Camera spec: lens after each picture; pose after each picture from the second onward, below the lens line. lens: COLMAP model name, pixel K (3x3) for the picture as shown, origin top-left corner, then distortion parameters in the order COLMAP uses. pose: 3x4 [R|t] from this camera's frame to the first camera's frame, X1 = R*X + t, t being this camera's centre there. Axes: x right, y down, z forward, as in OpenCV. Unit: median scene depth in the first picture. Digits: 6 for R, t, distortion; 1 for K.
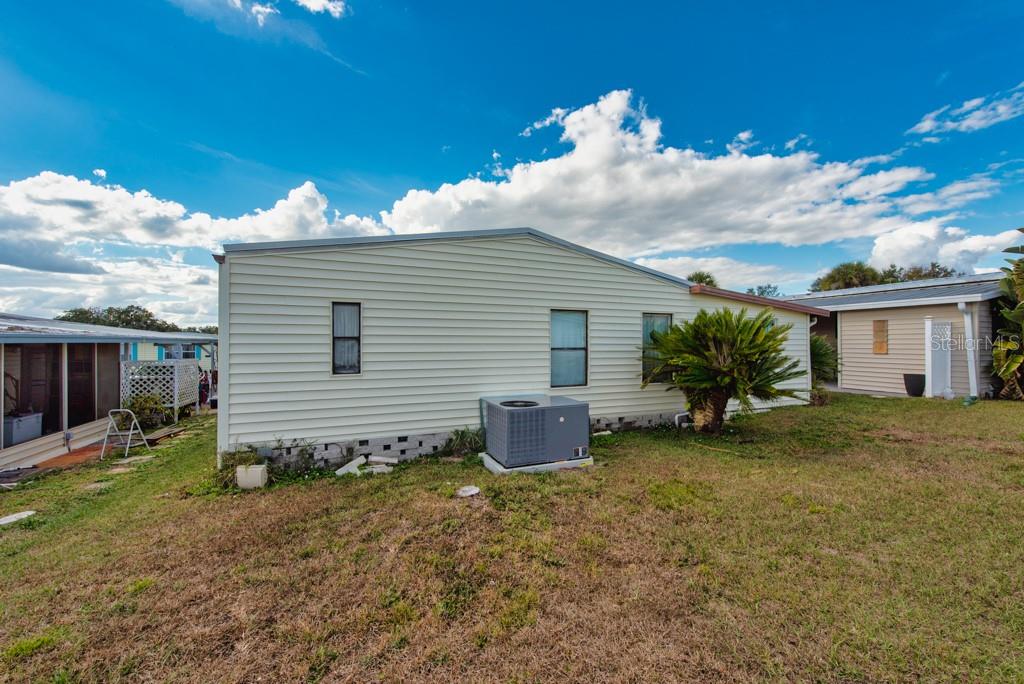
lens RADIAL K [[405.3, 0, 518.6], [0, 405.3, 338.1], [0, 0, 1]] dist [0.005856, -0.000446]
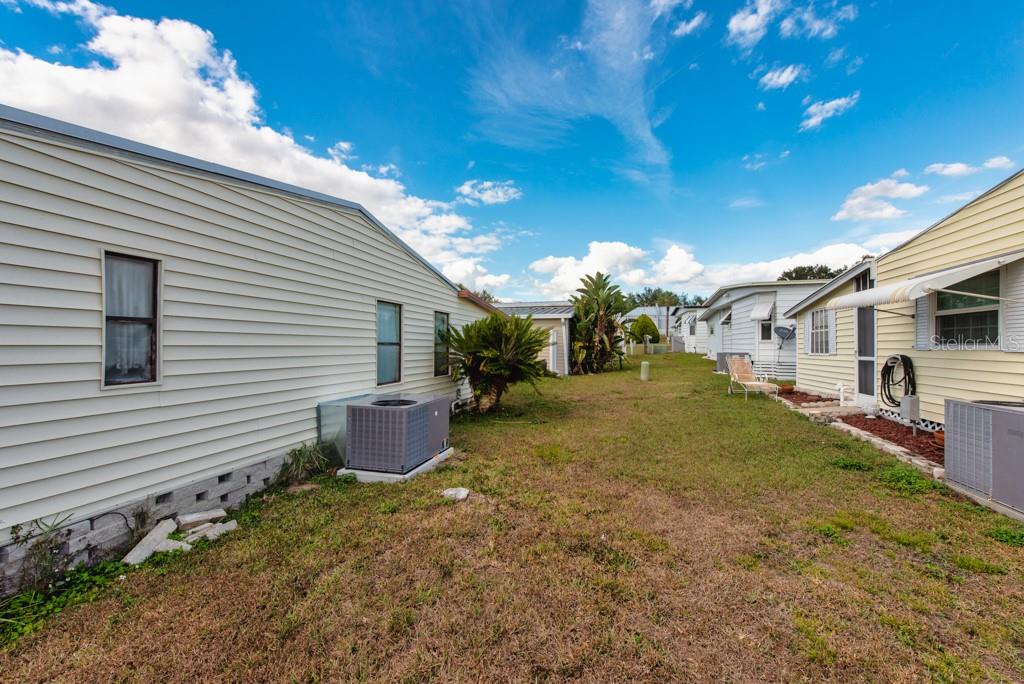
lens RADIAL K [[405.3, 0, 517.1], [0, 405.3, 350.4], [0, 0, 1]] dist [0.005856, -0.000446]
pose [[0.611961, -0.005519, 0.790869, -0.493522], [-0.015383, 0.999703, 0.018880, 0.021439], [-0.790738, -0.023719, 0.611695, 0.216247]]
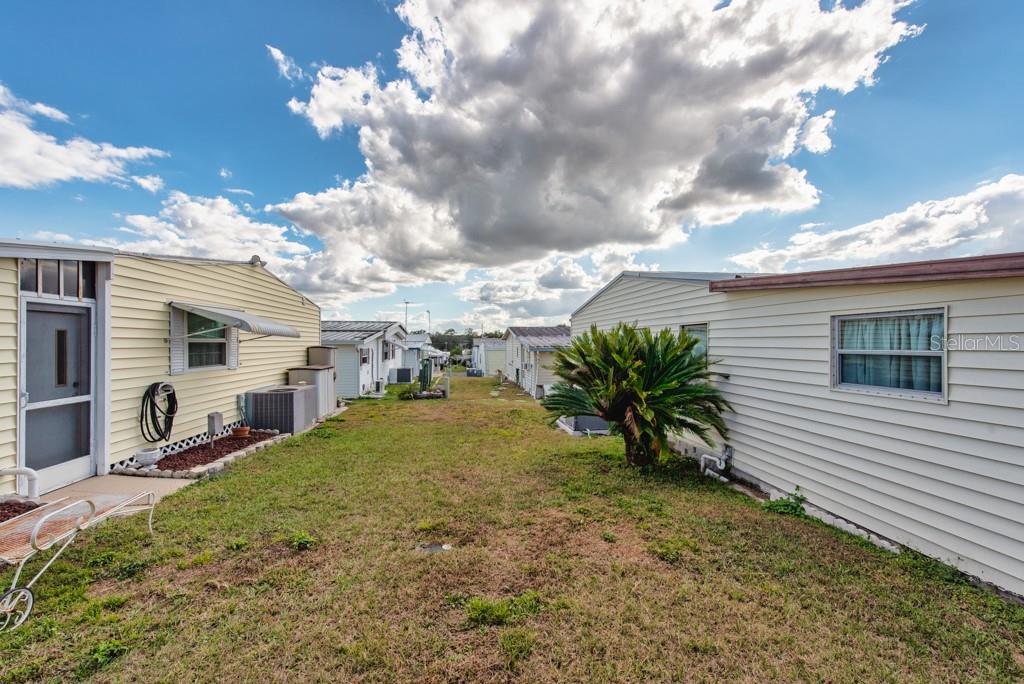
lens RADIAL K [[405.3, 0, 511.8], [0, 405.3, 340.0], [0, 0, 1]] dist [0.005856, -0.000446]
pose [[-0.269142, 0.001267, -0.963100, 0.300313], [0.023422, 0.999712, -0.005230, 0.000095], [0.962816, -0.023965, -0.269094, 0.550084]]
